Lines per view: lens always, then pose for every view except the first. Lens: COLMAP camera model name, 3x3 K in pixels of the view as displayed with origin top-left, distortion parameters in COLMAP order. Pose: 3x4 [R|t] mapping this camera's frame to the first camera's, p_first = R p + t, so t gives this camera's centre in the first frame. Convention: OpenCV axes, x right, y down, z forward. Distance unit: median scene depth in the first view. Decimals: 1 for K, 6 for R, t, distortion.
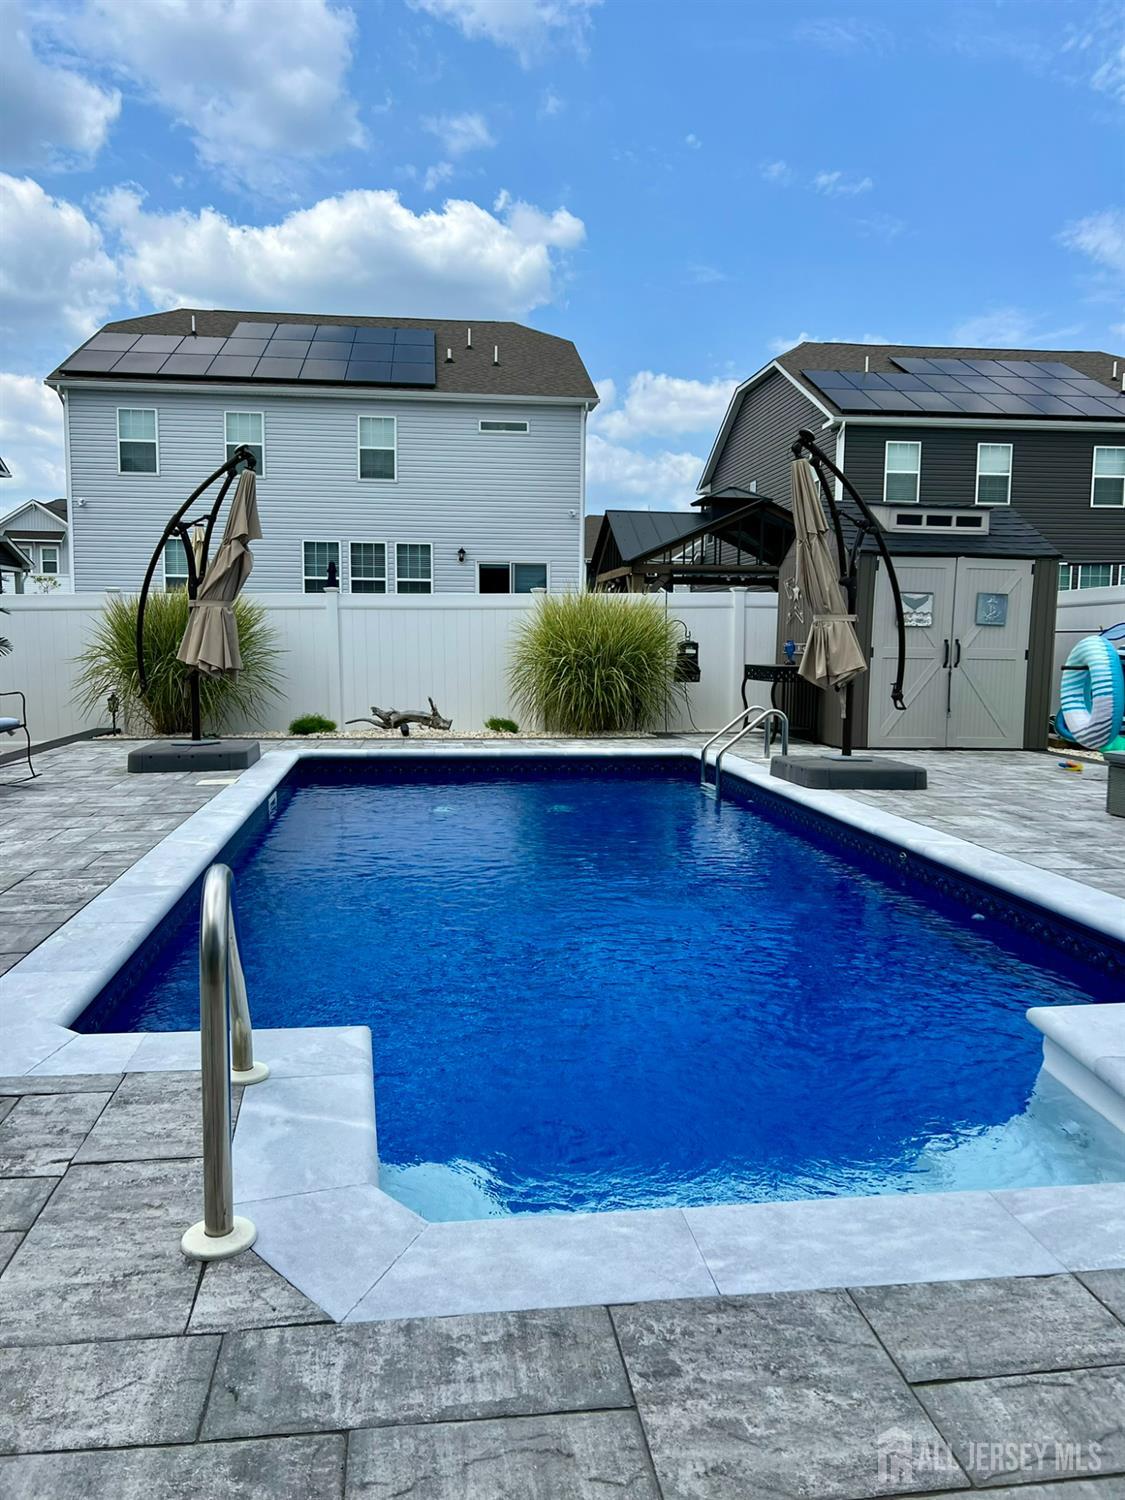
lens RADIAL K [[1125.3, 0, 555.7], [0, 1125.3, 745.6], [0, 0, 1]] dist [0.038377, -0.038783]
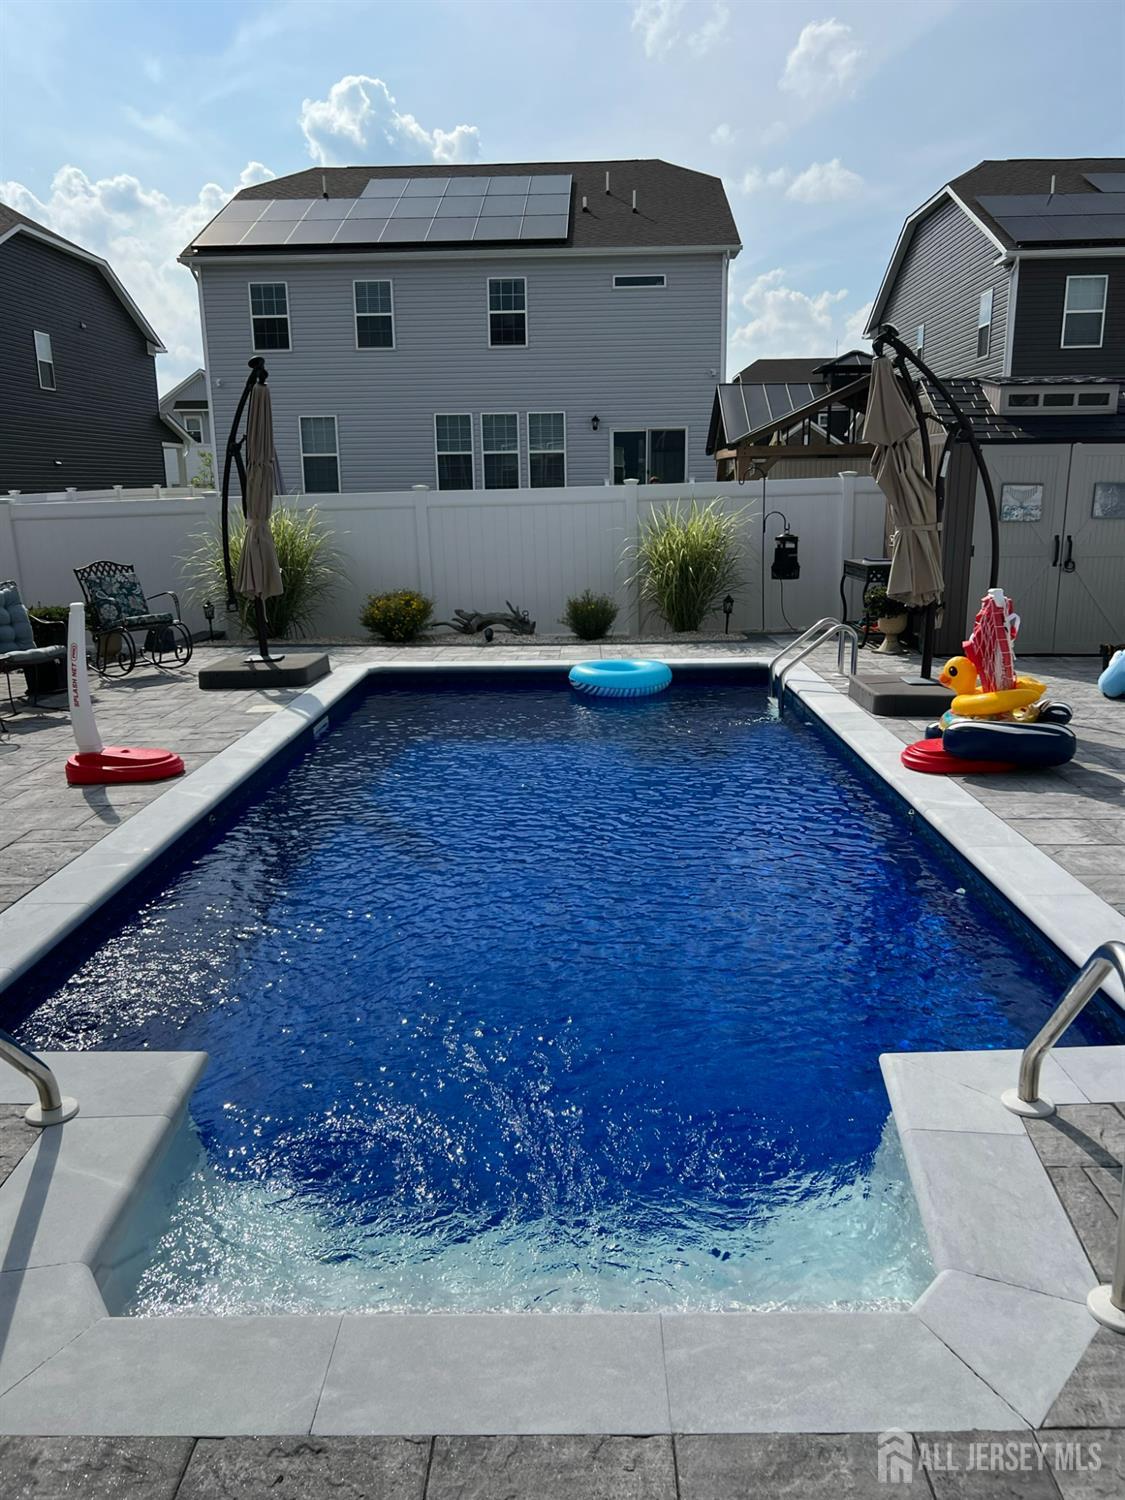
lens RADIAL K [[1125.3, 0, 562.0], [0, 1125.3, 762.8], [0, 0, 1]] dist [0.038377, -0.038783]
pose [[0.989196, 0.012397, -0.146075, 0.076126], [0.008263, 0.990119, 0.139986, -0.038984], [0.146367, -0.139680, 0.979319, 0.015425]]
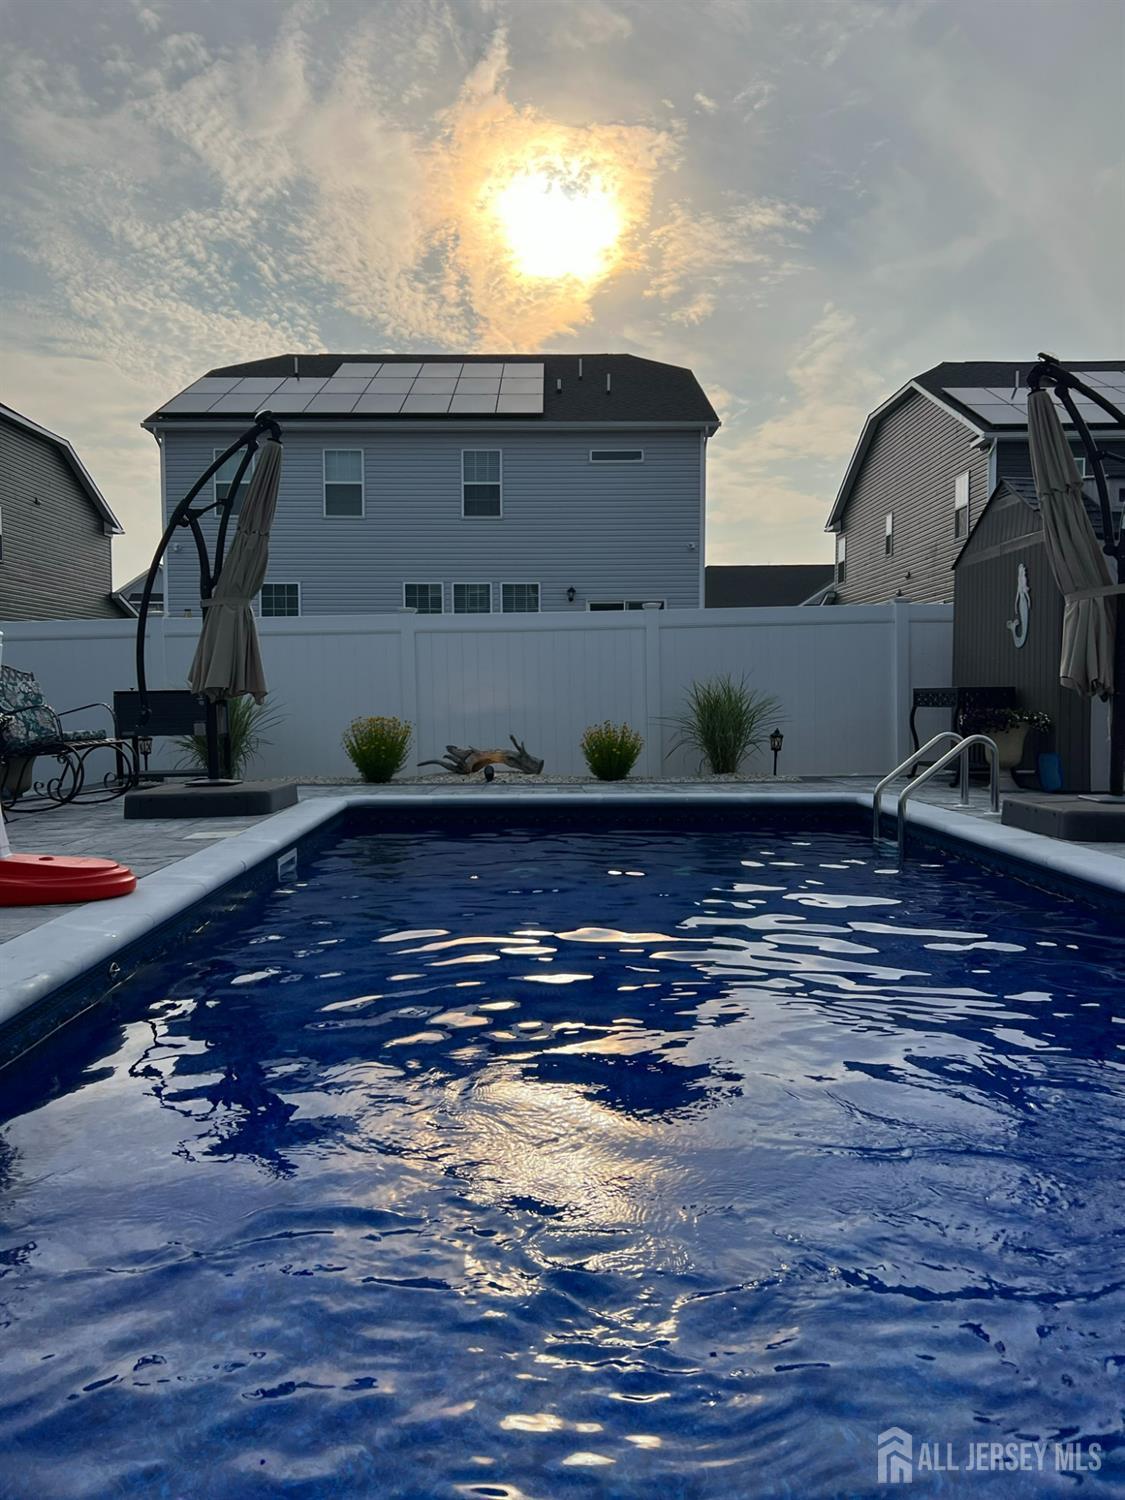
lens RADIAL K [[1125.3, 0, 559.1], [0, 1125.3, 745.7], [0, 0, 1]] dist [0.038377, -0.038783]
pose [[0.994772, -0.006535, -0.101907, 0.000567], [0.001251, 0.998655, -0.051826, 0.008237], [0.102108, 0.051428, 0.993443, 0.191629]]
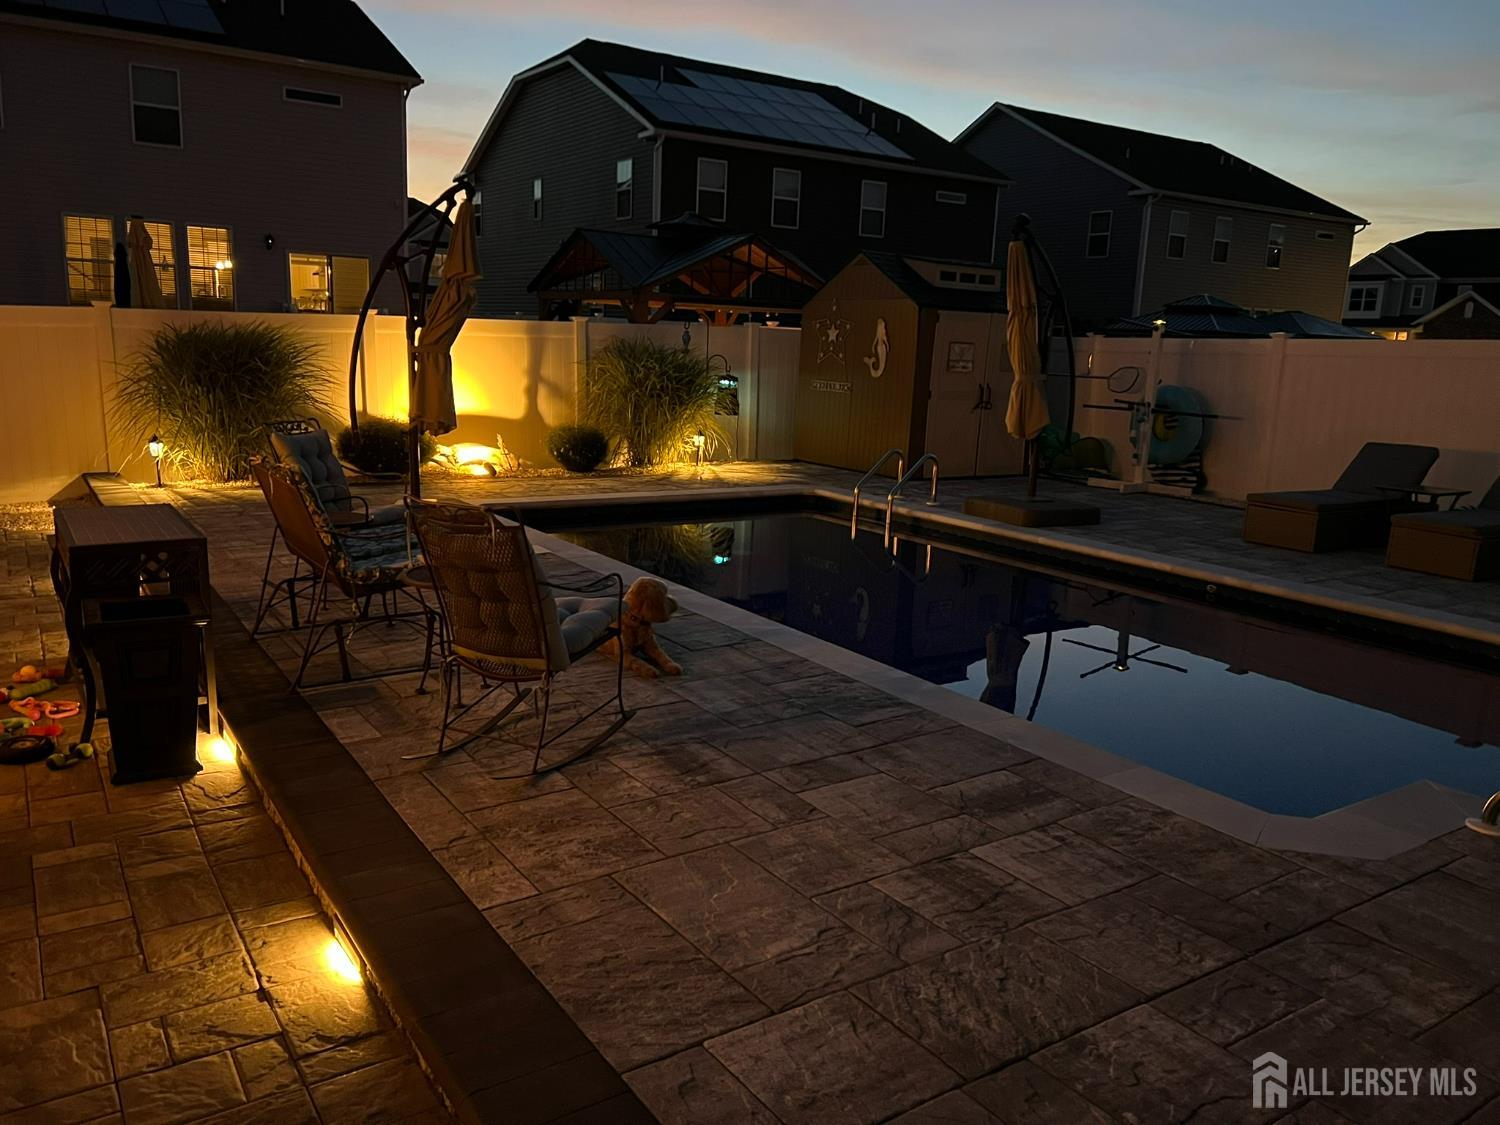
lens RADIAL K [[1125.3, 0, 727.8], [0, 1125.3, 564.9], [0, 0, 1]] dist [0.038377, -0.038783]
pose [[0.900026, -0.058494, 0.431893, -0.360475], [0.008678, 0.993161, 0.116426, -0.041158], [-0.435750, -0.101039, 0.894379, 0.045652]]
